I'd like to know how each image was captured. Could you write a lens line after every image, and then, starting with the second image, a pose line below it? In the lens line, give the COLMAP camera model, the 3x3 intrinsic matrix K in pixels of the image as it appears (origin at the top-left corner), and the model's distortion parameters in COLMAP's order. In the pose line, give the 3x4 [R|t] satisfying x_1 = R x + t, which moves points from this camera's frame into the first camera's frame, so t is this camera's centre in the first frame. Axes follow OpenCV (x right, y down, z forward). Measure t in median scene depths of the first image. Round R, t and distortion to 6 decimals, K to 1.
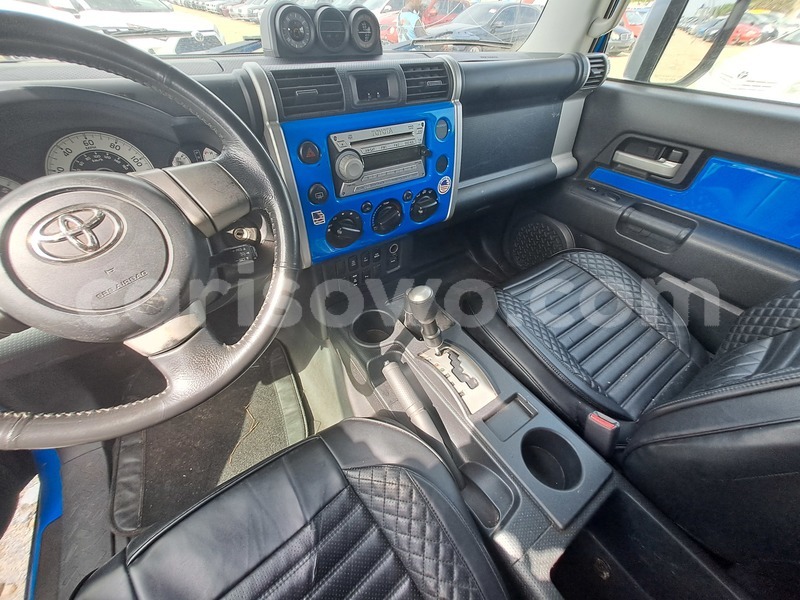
lens RADIAL K [[315.1, 0, 400.0], [0, 315.1, 300.0], [0, 0, 1]] dist [0.000412, -0.000025]
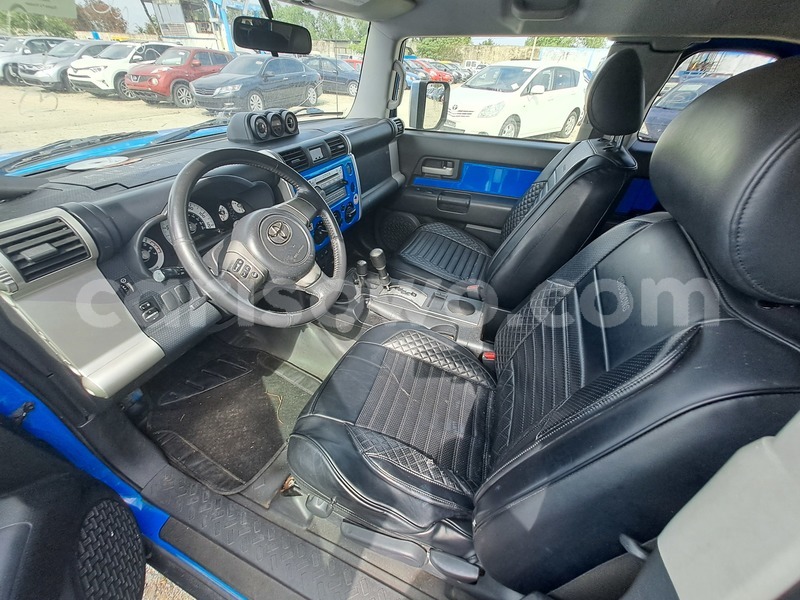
lens RADIAL K [[315.1, 0, 400.0], [0, 315.1, 300.0], [0, 0, 1]] dist [0.000412, -0.000025]
pose [[0.833364, -0.328990, 0.444151, -0.491318], [0.365266, 0.930894, 0.004177, 0.187770], [-0.414832, 0.158752, 0.895942, -0.453848]]
